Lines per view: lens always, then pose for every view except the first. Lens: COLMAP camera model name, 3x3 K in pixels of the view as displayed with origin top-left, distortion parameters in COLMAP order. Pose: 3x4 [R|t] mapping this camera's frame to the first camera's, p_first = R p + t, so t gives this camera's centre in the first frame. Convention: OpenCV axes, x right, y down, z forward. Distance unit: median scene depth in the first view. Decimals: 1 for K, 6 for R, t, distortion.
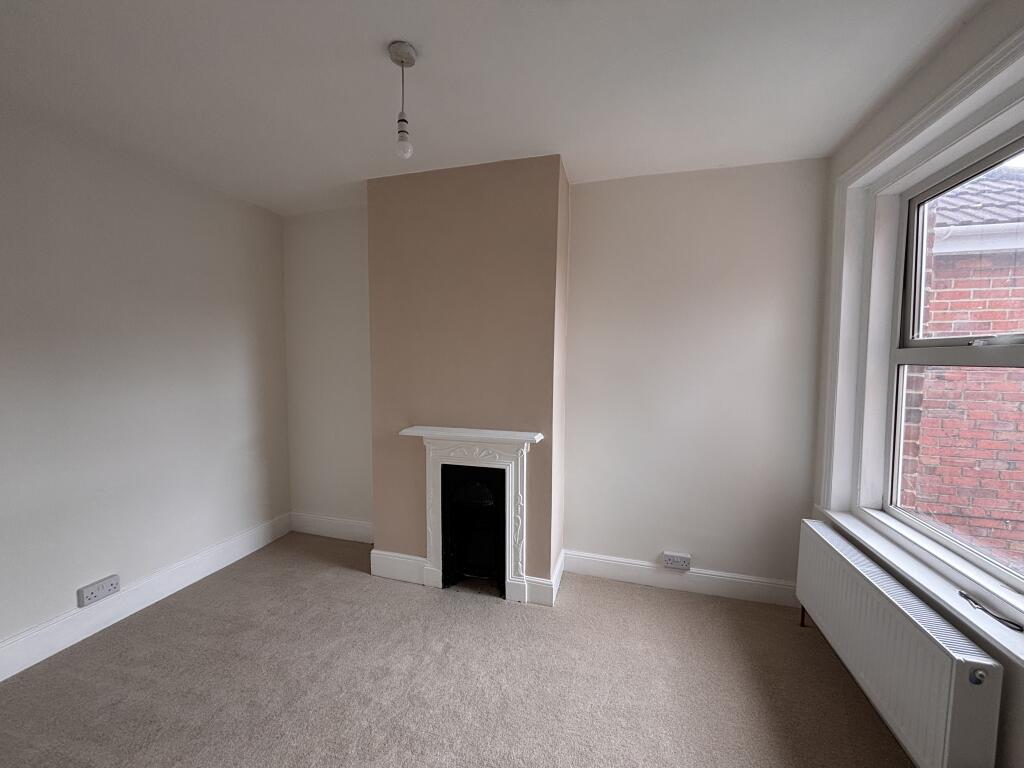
lens RADIAL K [[411.0, 0, 507.5], [0, 411.0, 383.1], [0, 0, 1]] dist [0.002646, 0.000089]
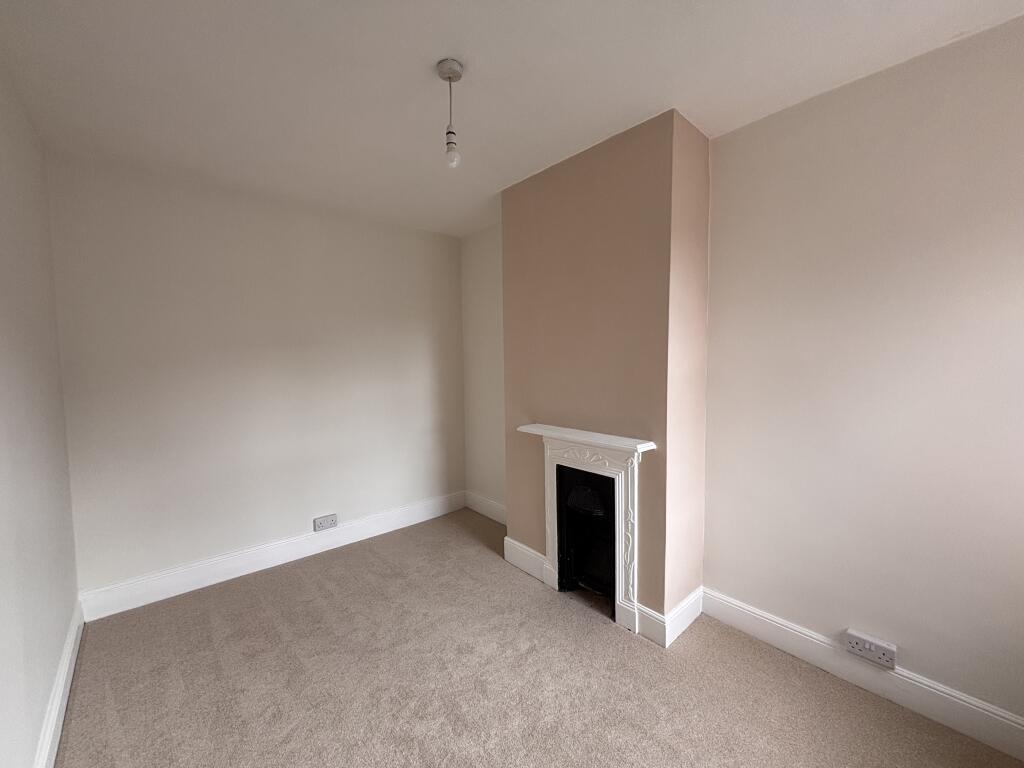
lens RADIAL K [[411.0, 0, 507.5], [0, 411.0, 383.1], [0, 0, 1]] dist [0.002646, 0.000089]
pose [[0.847751, 0.017188, -0.530116, 0.267201], [-0.014466, 0.999852, 0.009286, -0.004643], [0.530198, -0.000203, 0.847874, 0.108990]]
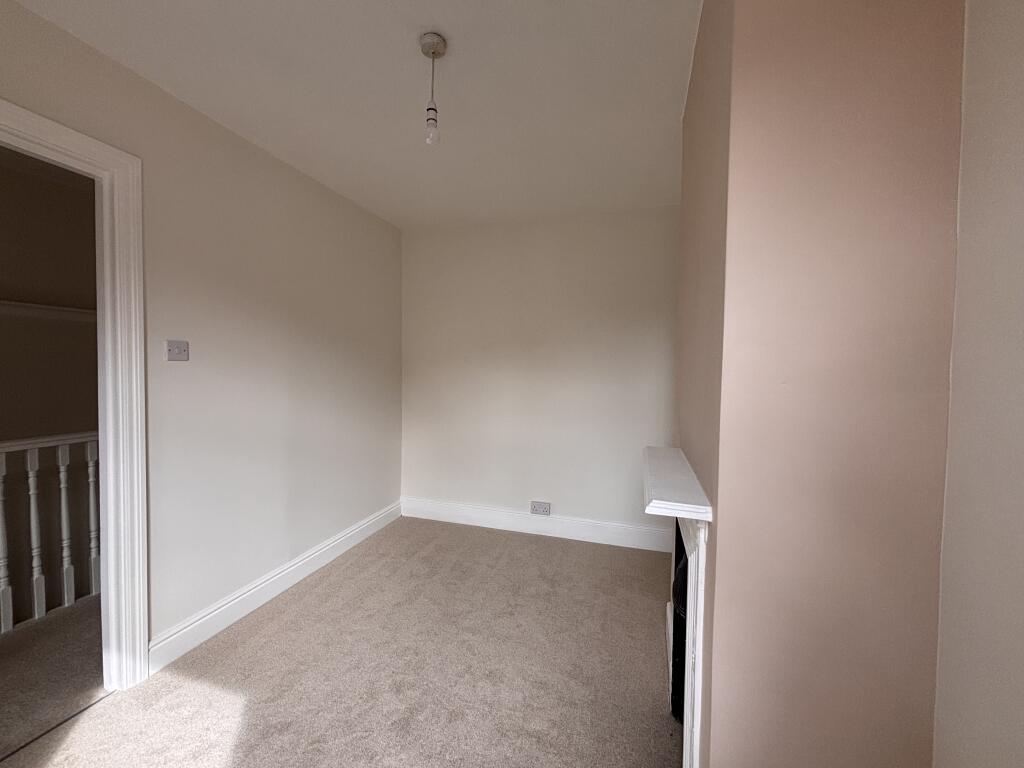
lens RADIAL K [[412.5, 0, 510.3], [0, 412.5, 382.5], [0, 0, 1]] dist [-0.002099, 0.000096]
pose [[0.001533, 0.028422, -0.999595, 0.480352], [-0.074338, 0.996833, 0.028230, -0.001749], [0.997232, 0.074265, 0.003641, 0.755949]]
